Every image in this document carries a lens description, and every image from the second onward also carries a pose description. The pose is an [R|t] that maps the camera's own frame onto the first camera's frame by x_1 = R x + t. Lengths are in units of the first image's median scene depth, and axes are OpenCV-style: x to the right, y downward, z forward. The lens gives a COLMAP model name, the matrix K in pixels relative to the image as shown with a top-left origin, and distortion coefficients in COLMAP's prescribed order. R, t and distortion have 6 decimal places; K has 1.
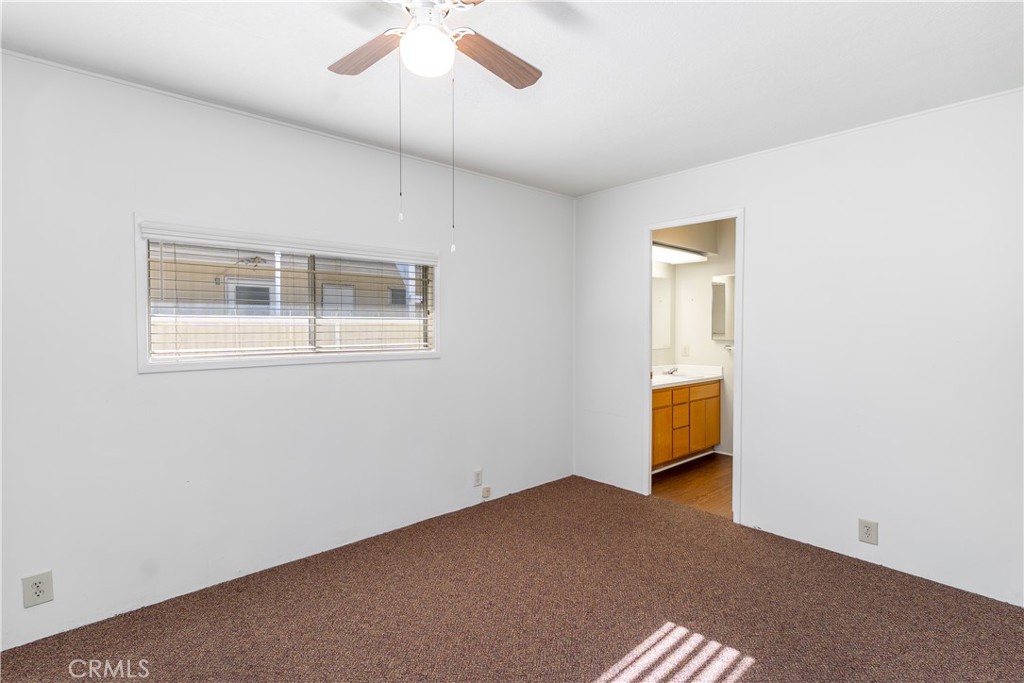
lens RADIAL K [[486.5, 0, 507.9], [0, 486.5, 340.2], [0, 0, 1]] dist [-0.003599, -0.000536]
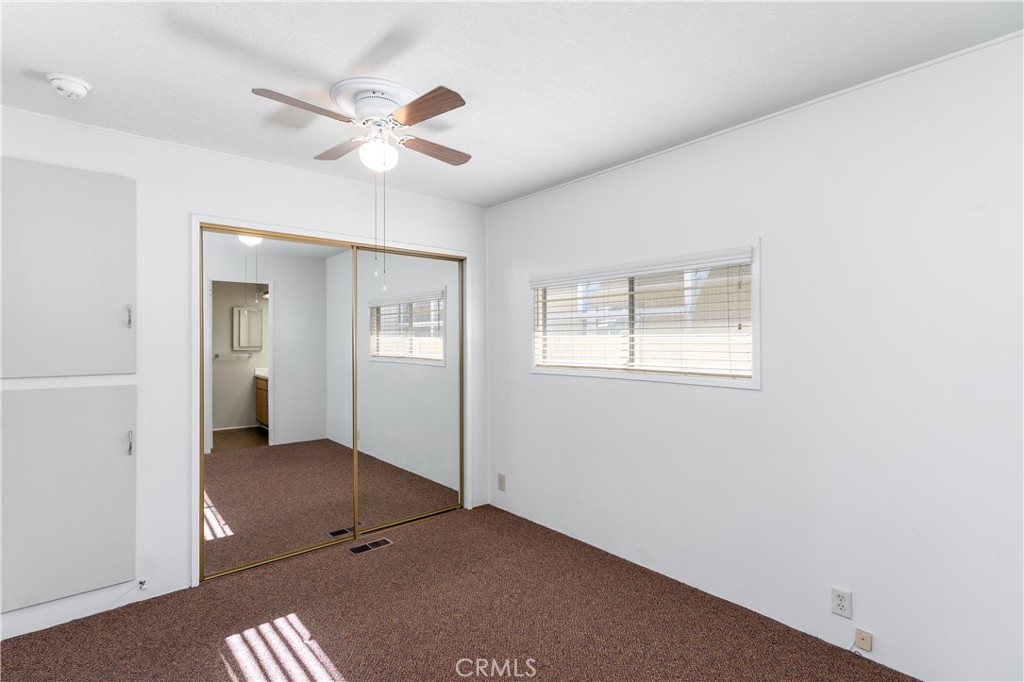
lens RADIAL K [[486.5, 0, 508.0], [0, 486.5, 338.8], [0, 0, 1]] dist [-0.003599, -0.000536]
pose [[-0.008514, 0.001883, -0.999962, 0.599588], [-0.028803, 0.999583, 0.002128, -0.030892], [0.999549, 0.028820, -0.008456, 0.666480]]
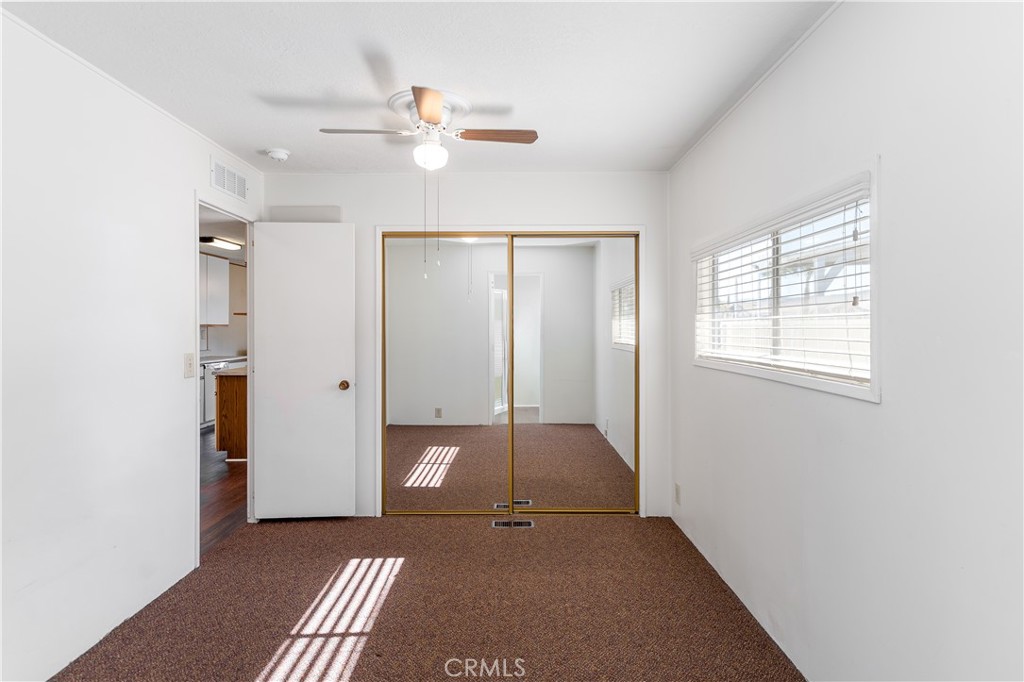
lens RADIAL K [[530.1, 0, 510.3], [0, 530.1, 326.3], [0, 0, 1]] dist [-0.006510, -0.000055]
pose [[-0.659471, 0.001064, -0.751730, 0.453409], [-0.021101, 0.999579, 0.019927, -0.036731], [0.751434, 0.029004, -0.659170, 1.113234]]
